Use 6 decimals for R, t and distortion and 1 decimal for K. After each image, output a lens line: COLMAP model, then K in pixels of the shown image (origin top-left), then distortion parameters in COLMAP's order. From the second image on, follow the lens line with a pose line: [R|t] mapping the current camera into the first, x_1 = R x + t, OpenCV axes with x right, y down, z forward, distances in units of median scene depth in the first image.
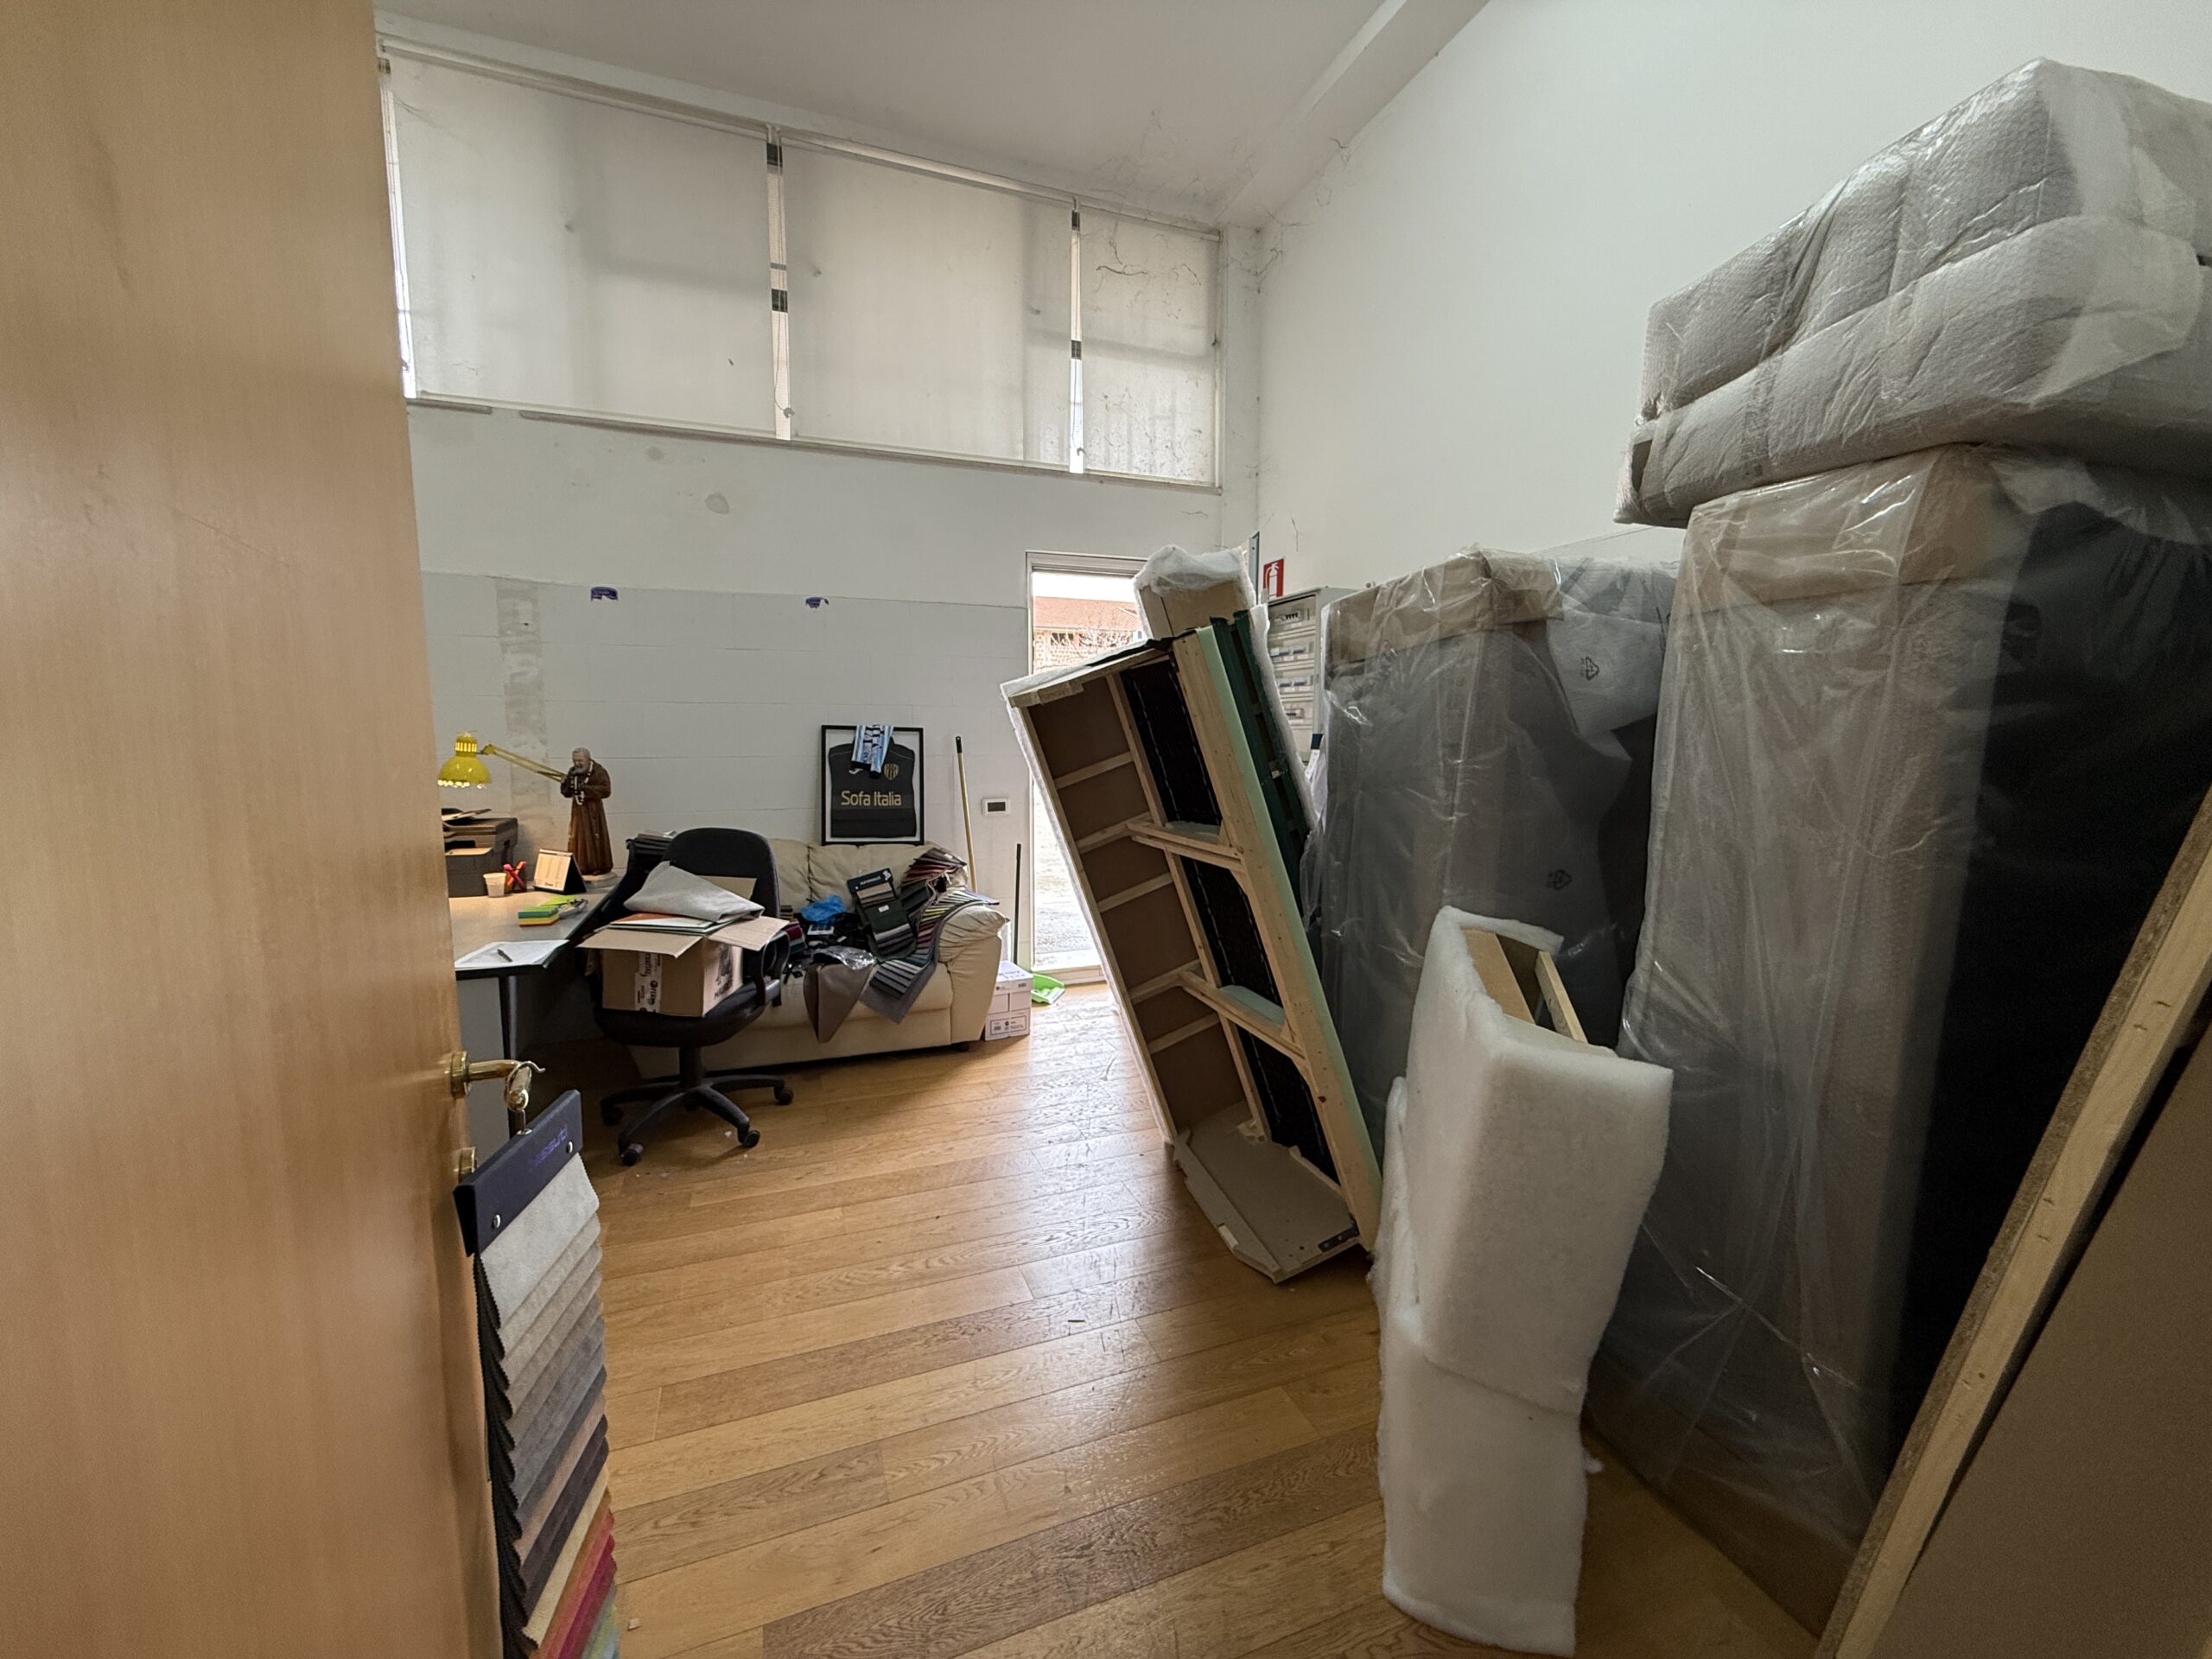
lens RADIAL K [[878.7, 0, 1101.6], [0, 878.7, 829.3], [0, 0, 1]] dist [0.001870, 0.000024]
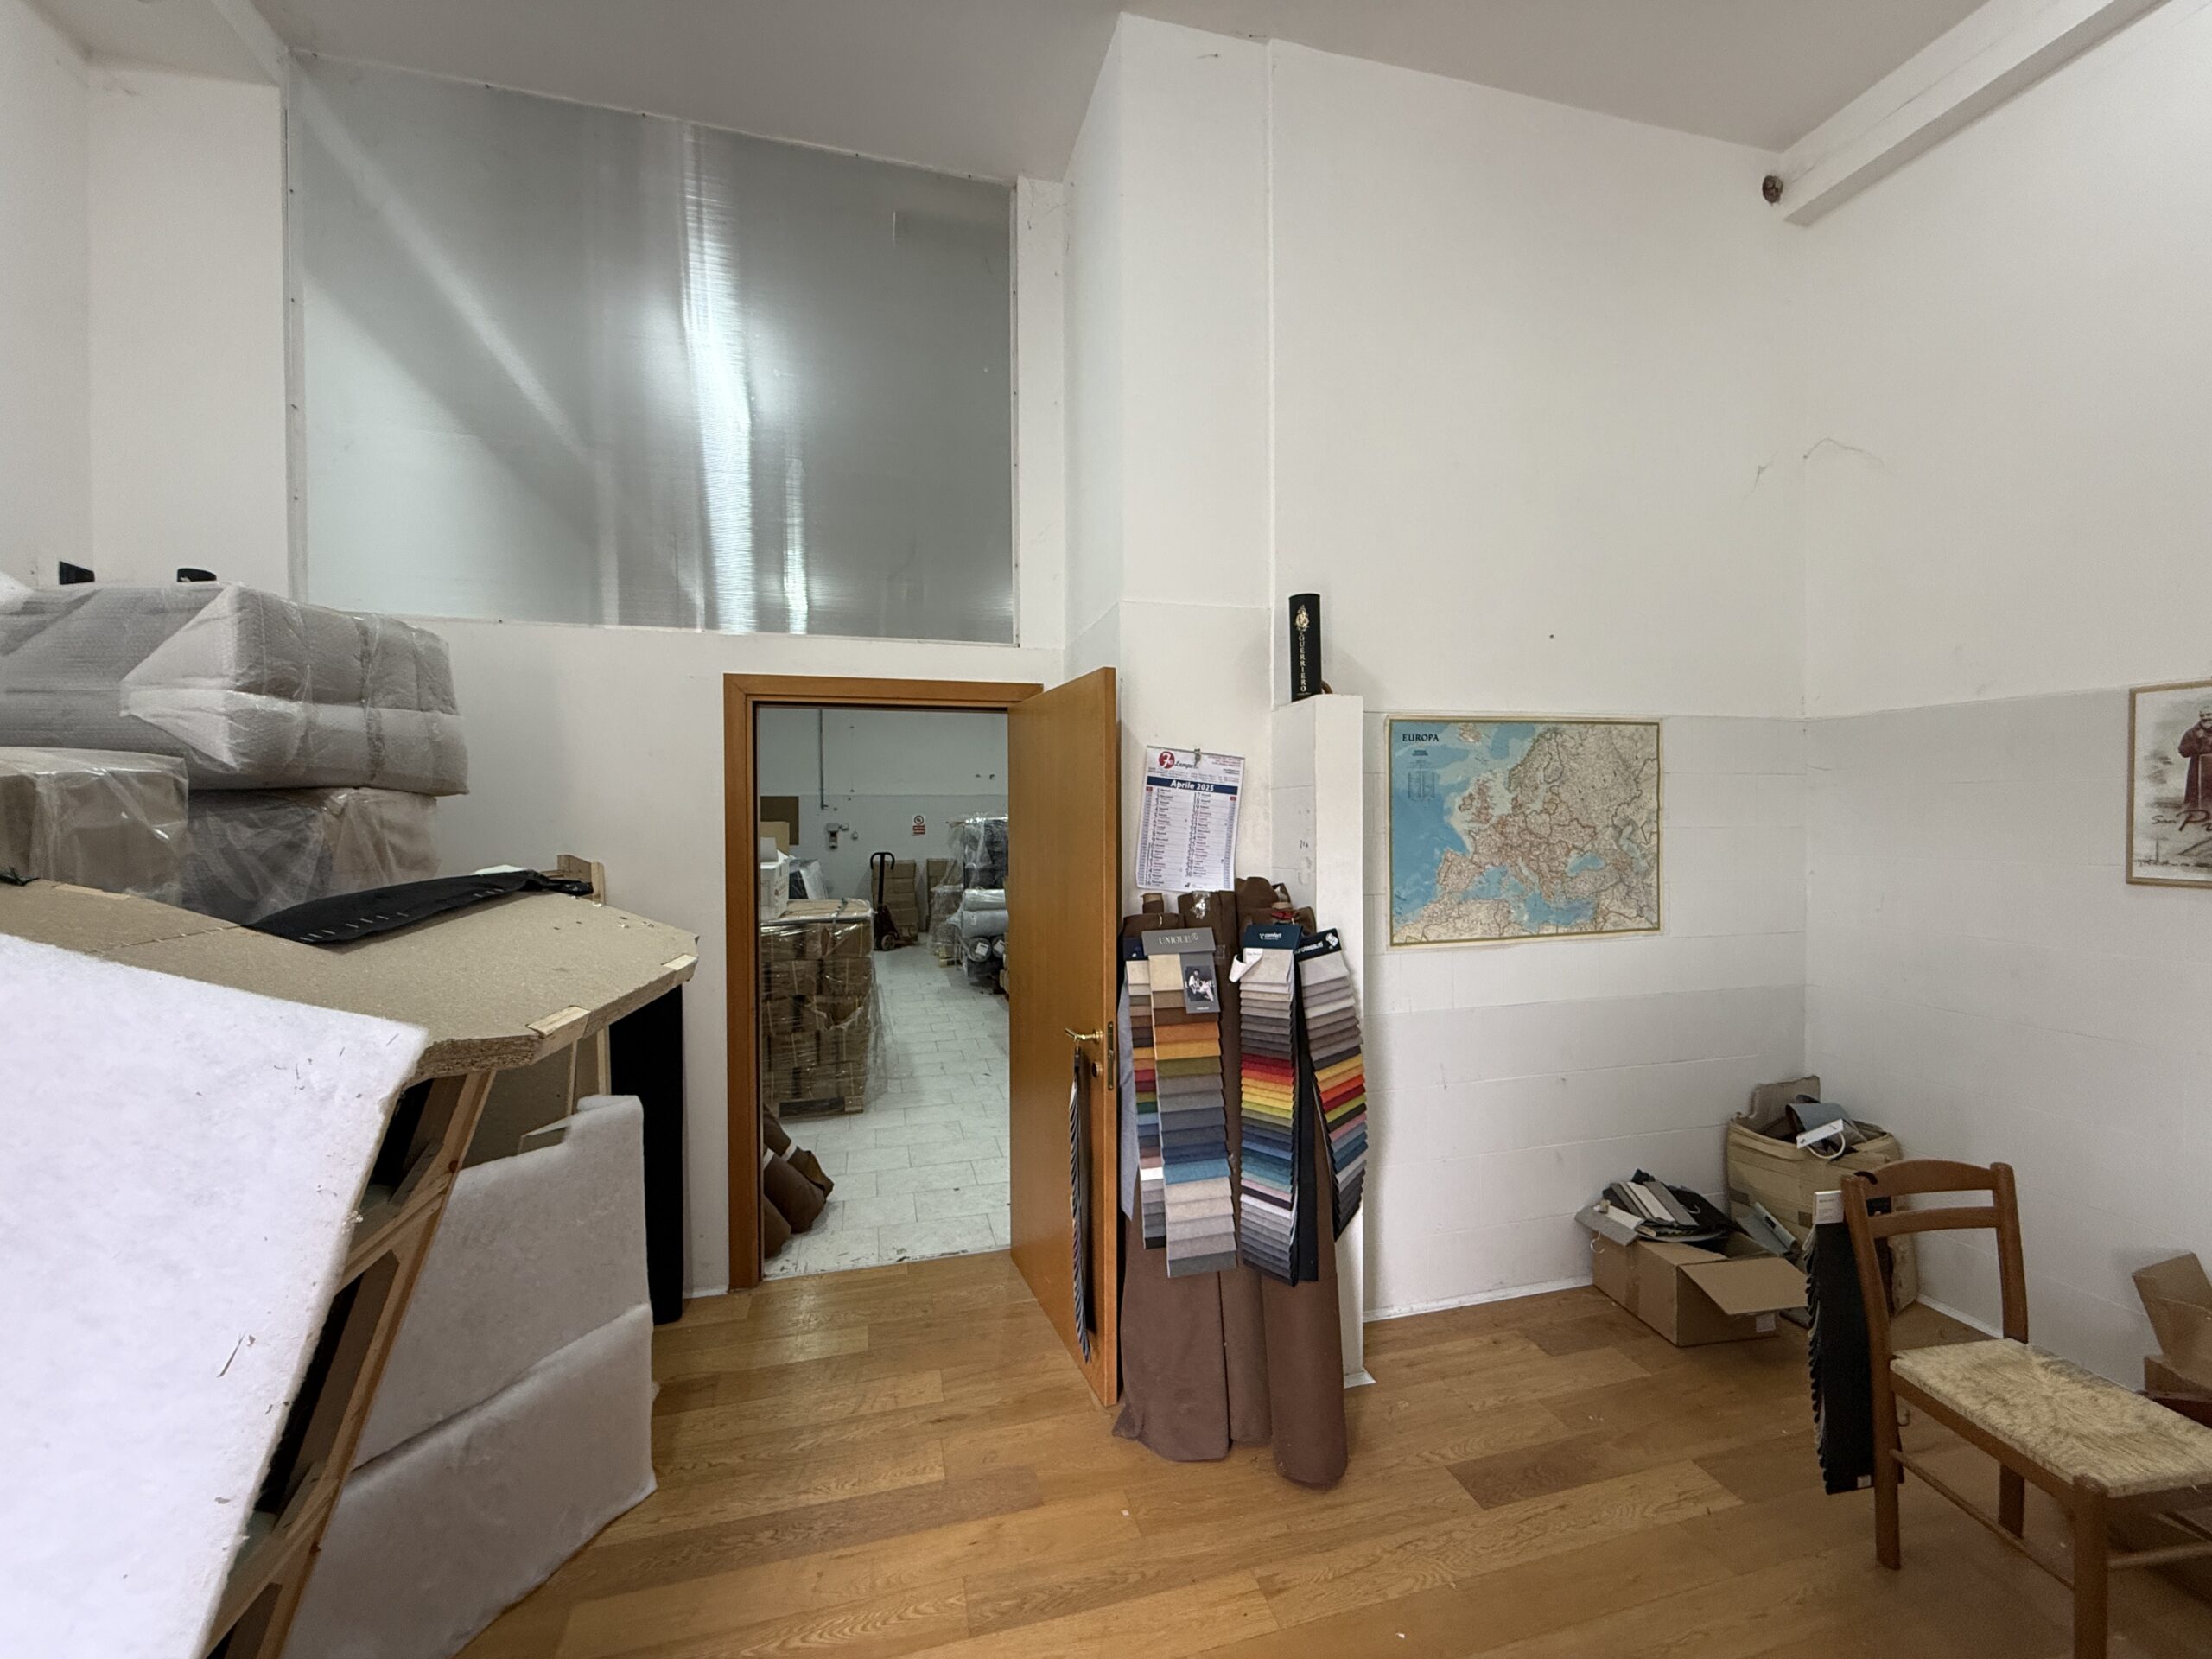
lens RADIAL K [[879.5, 0, 1100.7], [0, 879.5, 828.1], [0, 0, 1]] dist [-0.000604, -0.000010]
pose [[-0.993980, 0.003488, 0.109502, -0.219660], [0.016739, 0.992594, 0.120321, -0.162391], [-0.108271, 0.121430, -0.986677, 0.794767]]
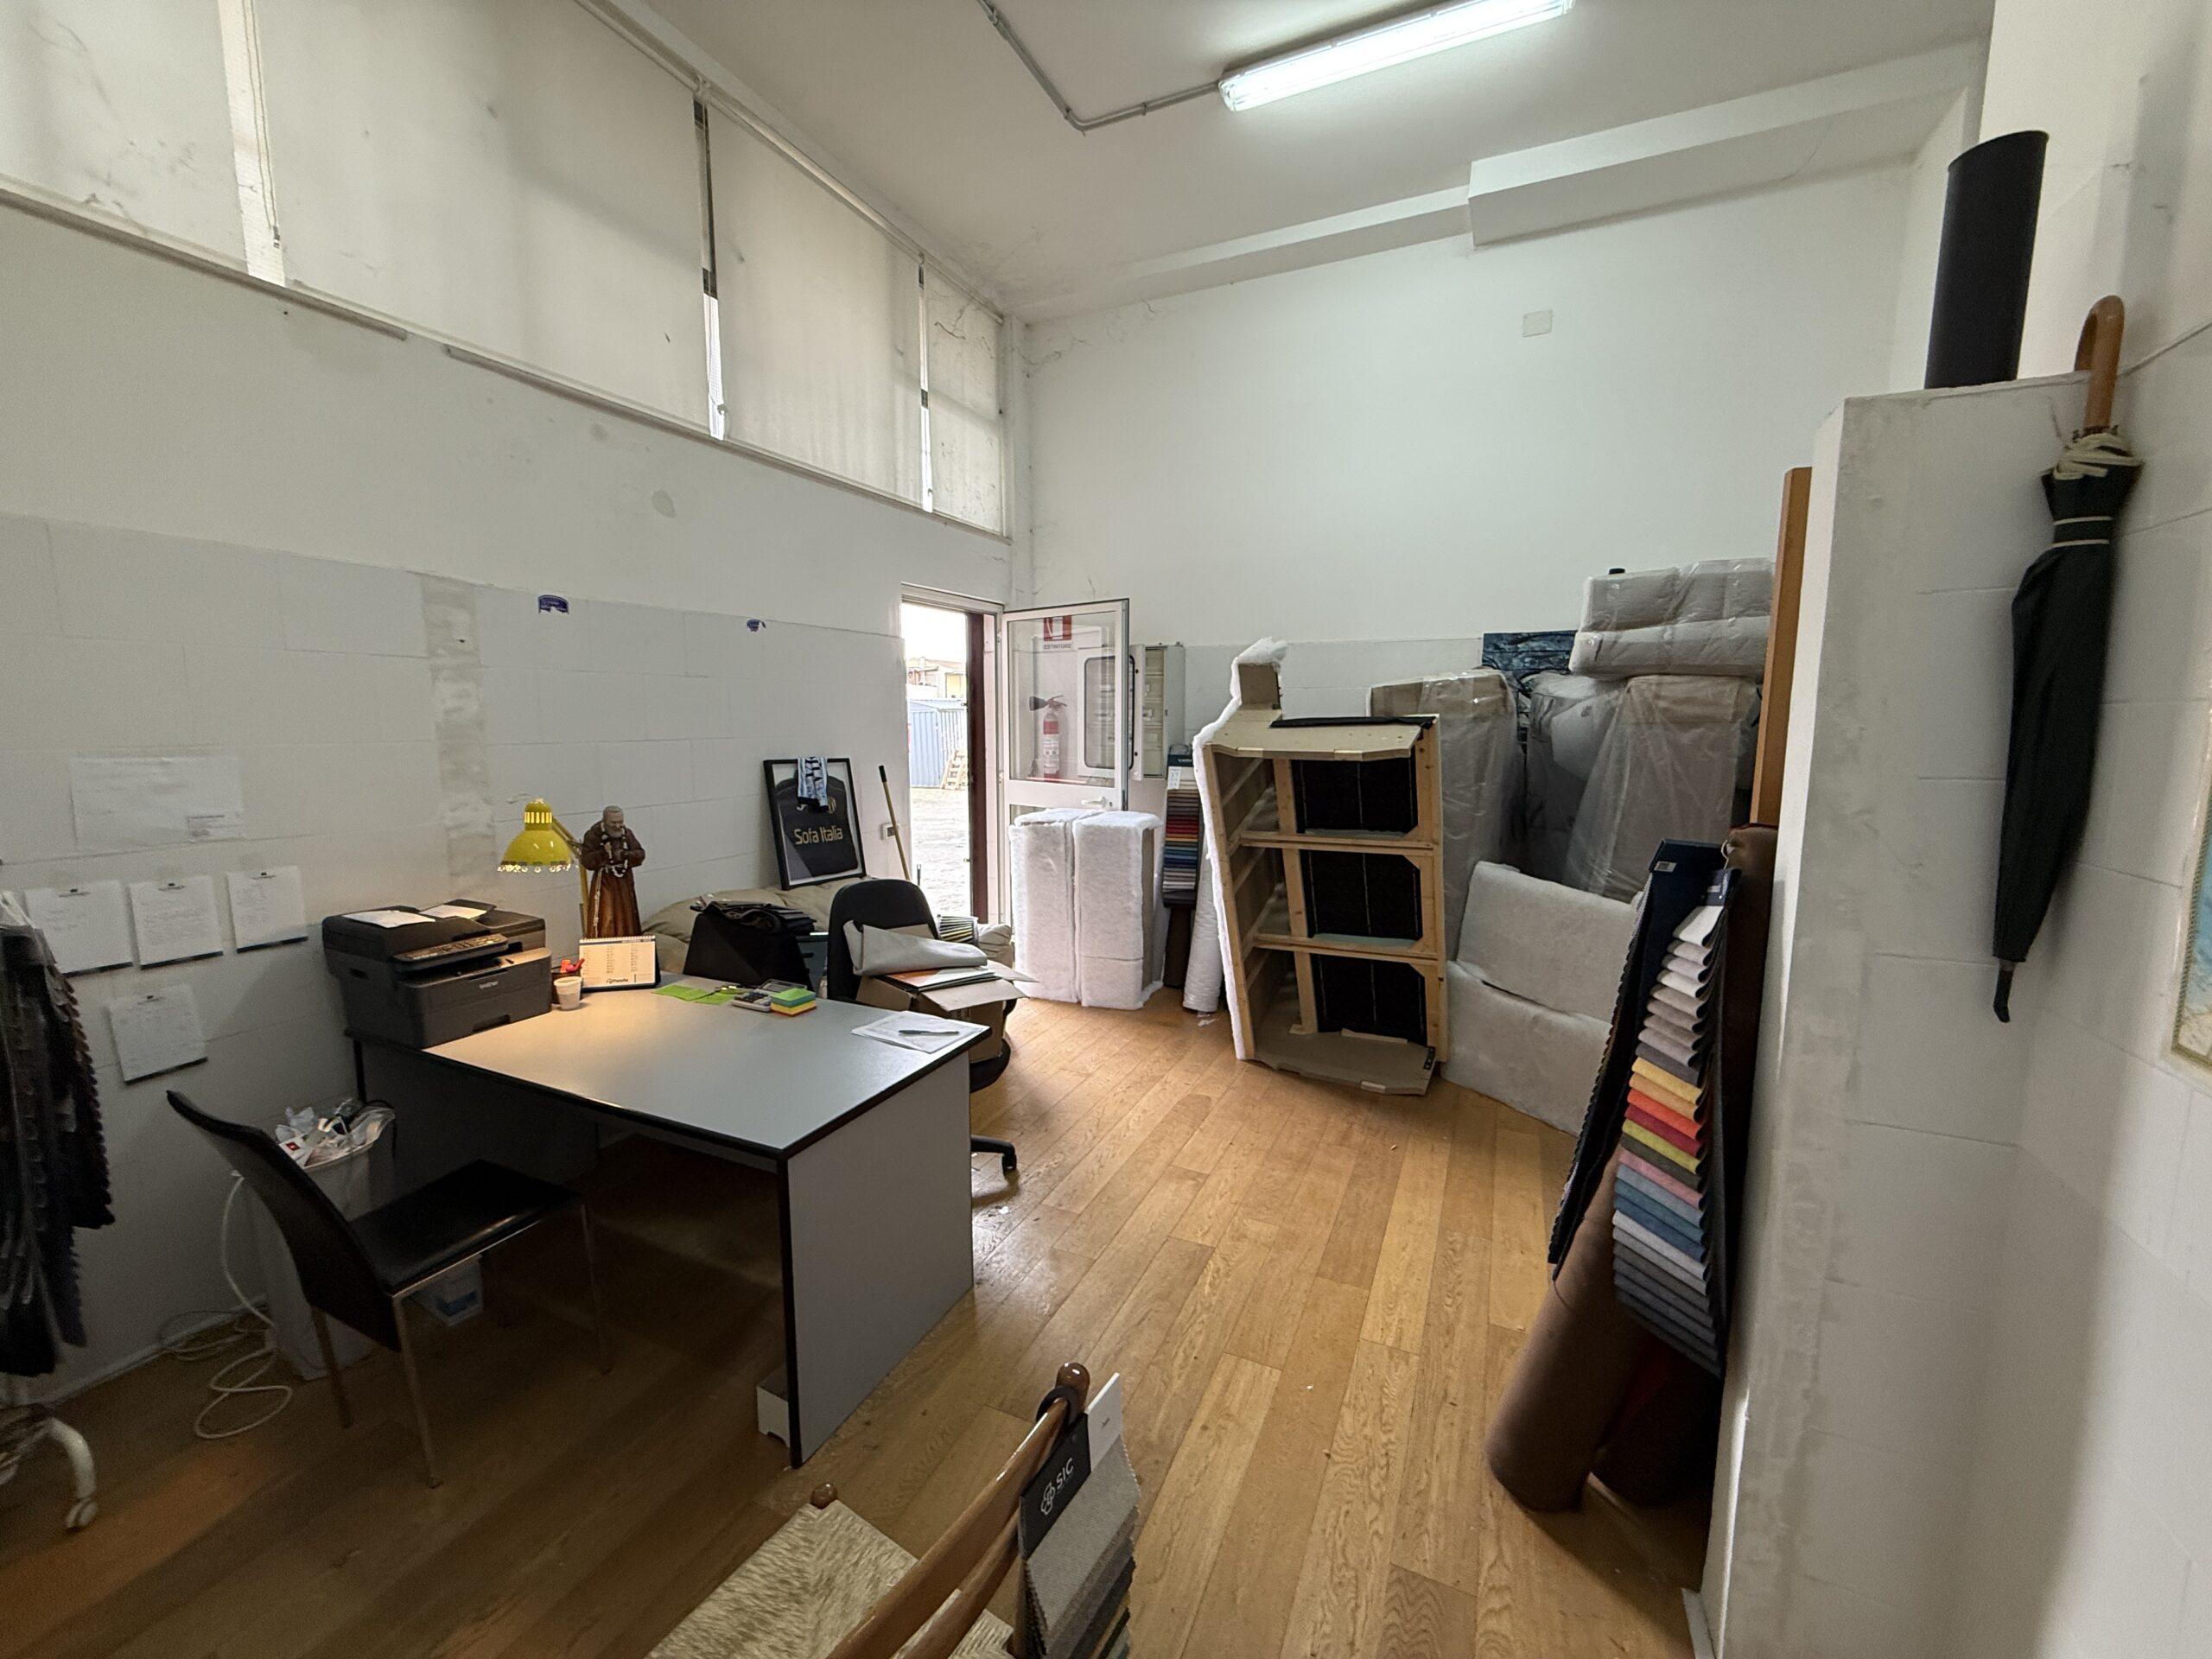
lens RADIAL K [[879.5, 0, 1100.7], [0, 879.5, 828.1], [0, 0, 1]] dist [-0.000604, -0.000010]
pose [[0.717901, -0.090982, 0.690174, -0.730639], [0.077650, 0.995701, 0.050488, -0.069560], [-0.691801, 0.017347, 0.721880, 0.105780]]
